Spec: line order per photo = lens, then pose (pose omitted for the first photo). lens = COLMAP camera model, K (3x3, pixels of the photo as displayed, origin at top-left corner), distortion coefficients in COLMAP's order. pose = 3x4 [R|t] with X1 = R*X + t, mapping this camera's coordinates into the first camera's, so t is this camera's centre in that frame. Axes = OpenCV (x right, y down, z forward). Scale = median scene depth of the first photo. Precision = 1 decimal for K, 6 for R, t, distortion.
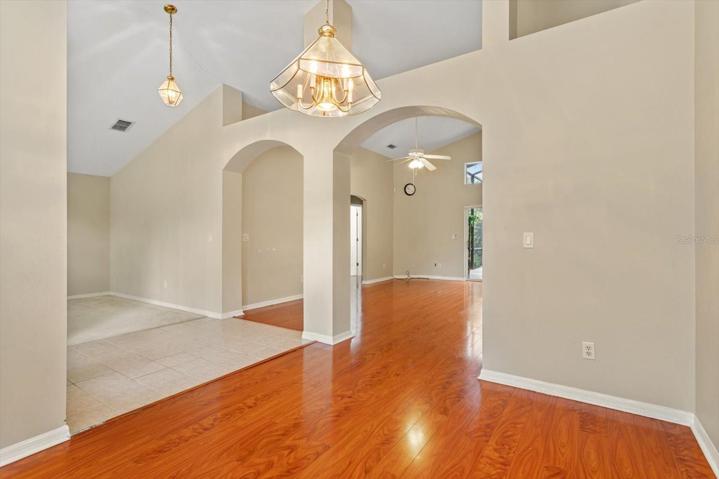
lens RADIAL K [[331.2, 0, 357.6], [0, 331.2, 229.1], [0, 0, 1]] dist [-0.000062, 0.000675]
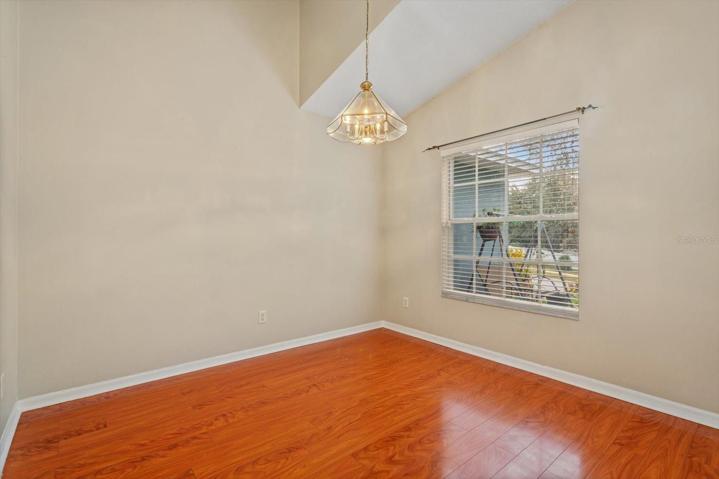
lens RADIAL K [[331.2, 0, 357.6], [0, 331.2, 229.1], [0, 0, 1]] dist [-0.000062, 0.000675]
pose [[-0.955908, -0.001051, 0.293664, -0.380706], [-0.009460, 0.999585, -0.027216, 0.033337], [-0.293513, -0.028795, -0.955521, 1.930135]]
